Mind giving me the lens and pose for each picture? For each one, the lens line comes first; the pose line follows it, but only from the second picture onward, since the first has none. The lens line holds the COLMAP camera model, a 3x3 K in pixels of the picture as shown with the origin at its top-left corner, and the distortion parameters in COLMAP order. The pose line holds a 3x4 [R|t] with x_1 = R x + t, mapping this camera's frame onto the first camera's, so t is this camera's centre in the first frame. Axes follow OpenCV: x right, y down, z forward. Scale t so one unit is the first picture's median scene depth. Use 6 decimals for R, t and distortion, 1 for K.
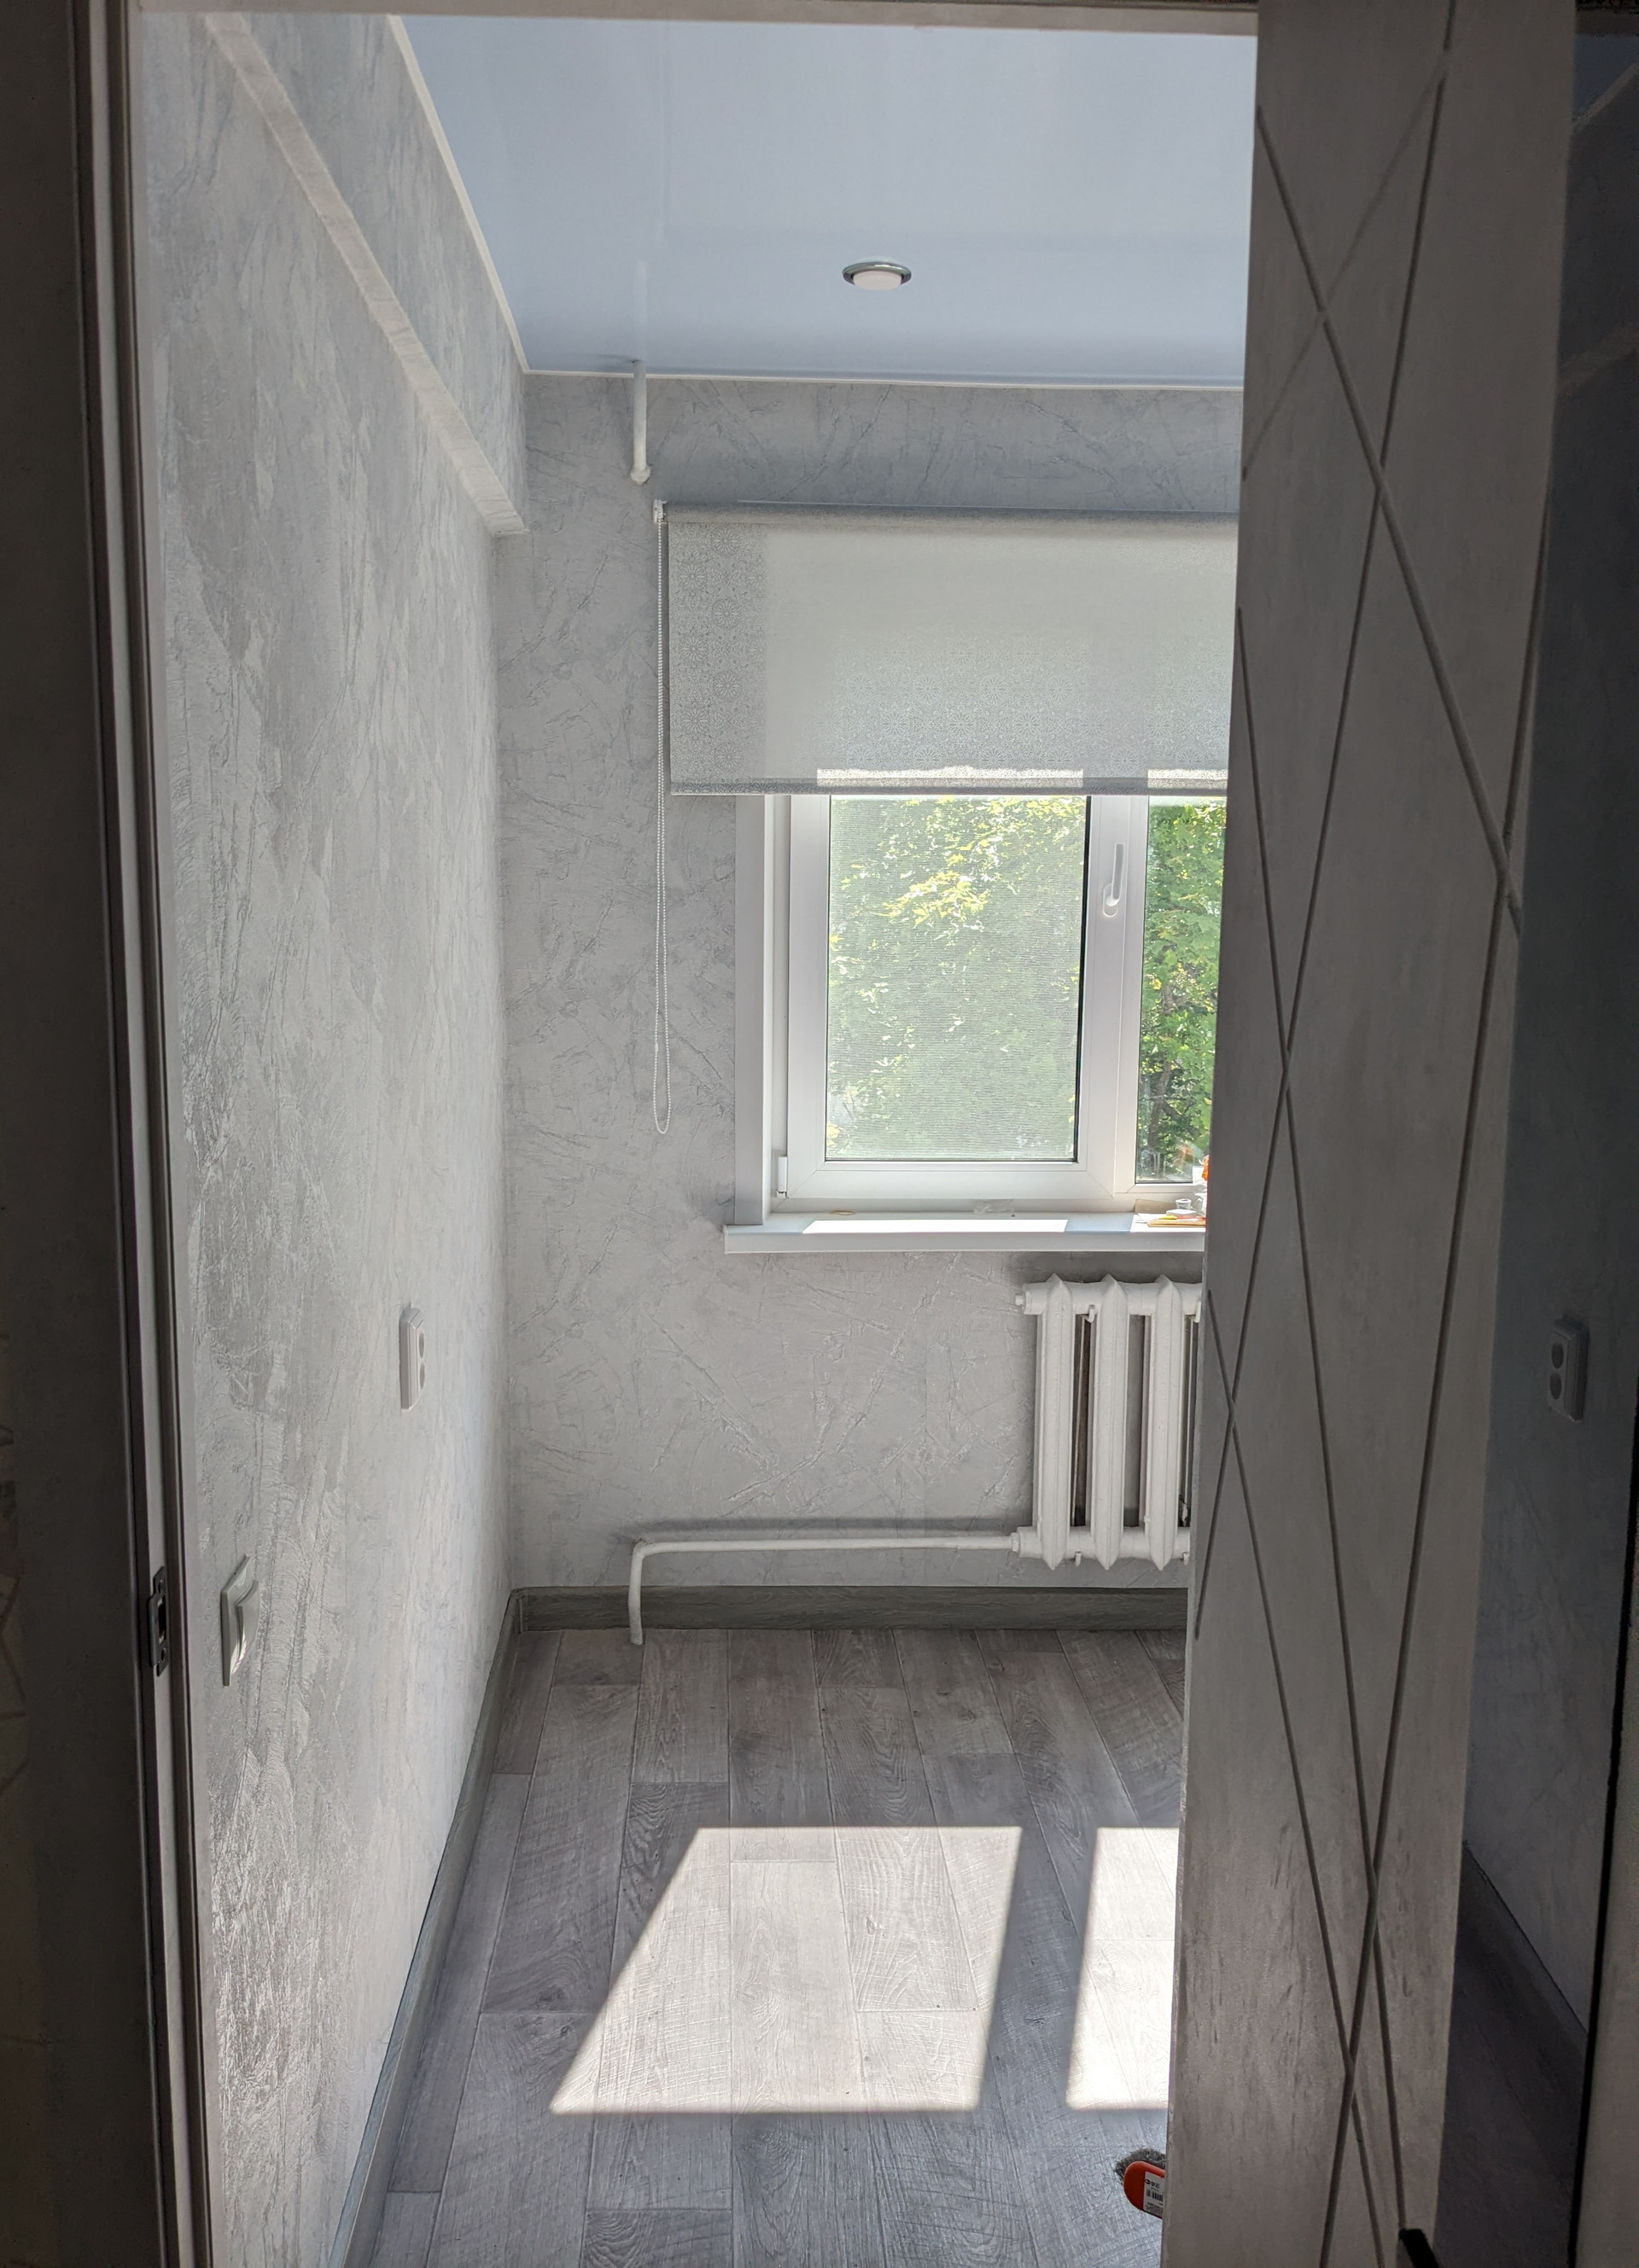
lens RADIAL K [[1750.9, 0, 819.5], [0, 1750.9, 1134.0], [0, 0, 1]] dist [0.006477, -0.004576]
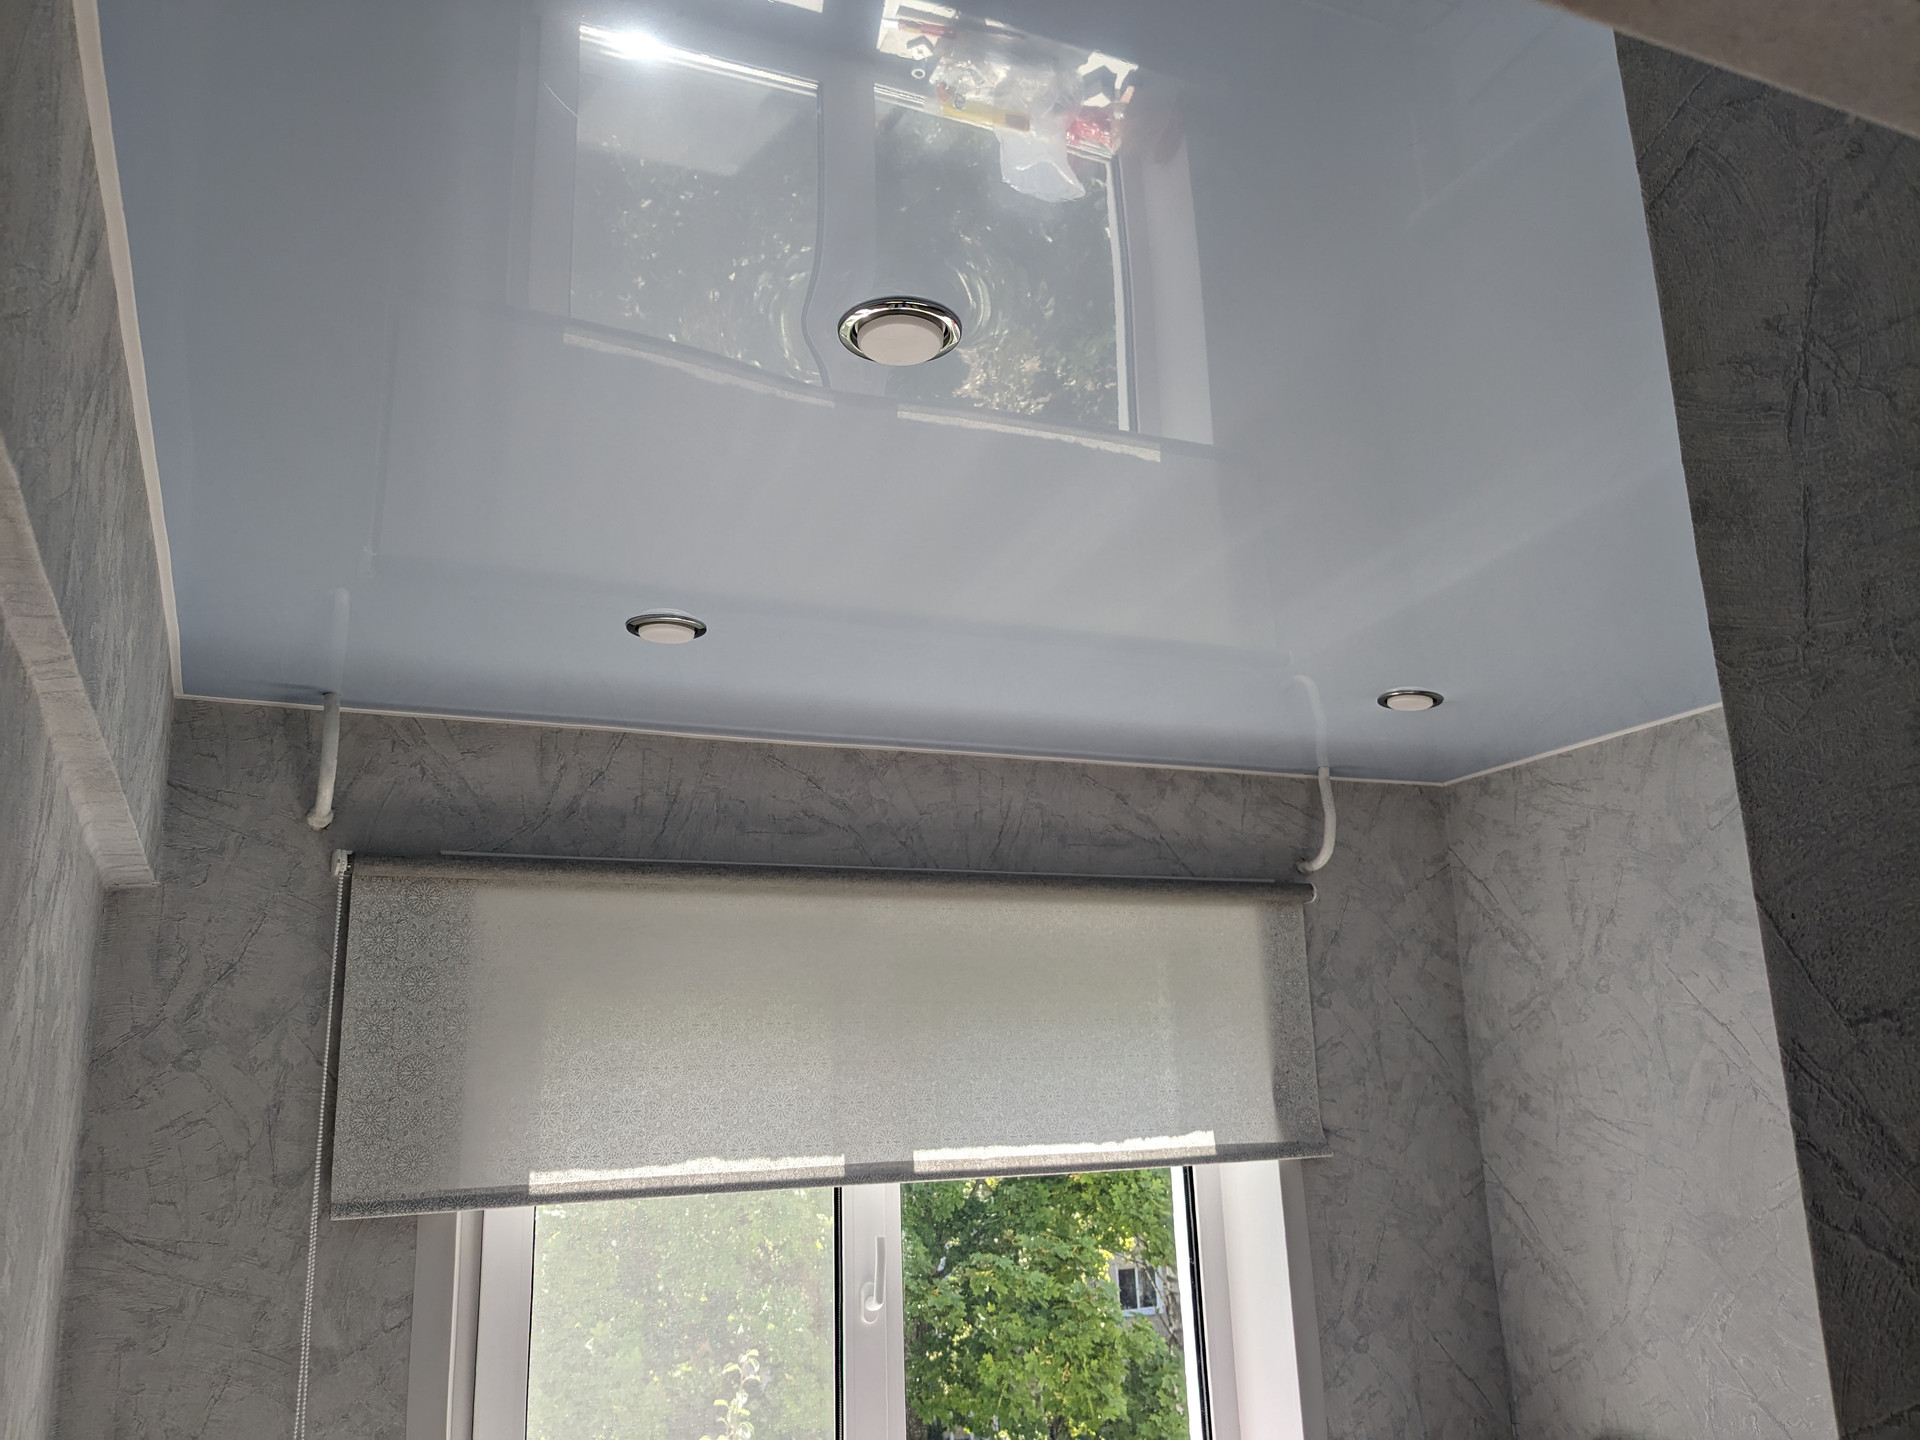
lens RADIAL K [[1515.7, 0, 960.0], [0, 1515.7, 720.0], [0, 0, 1]] dist [0.045367, -0.073541]
pose [[0.931198, 0.055387, 0.360282, -0.081455], [0.087534, 0.925490, -0.368520, -0.128389], [-0.353848, 0.374702, 0.856966, 0.261621]]
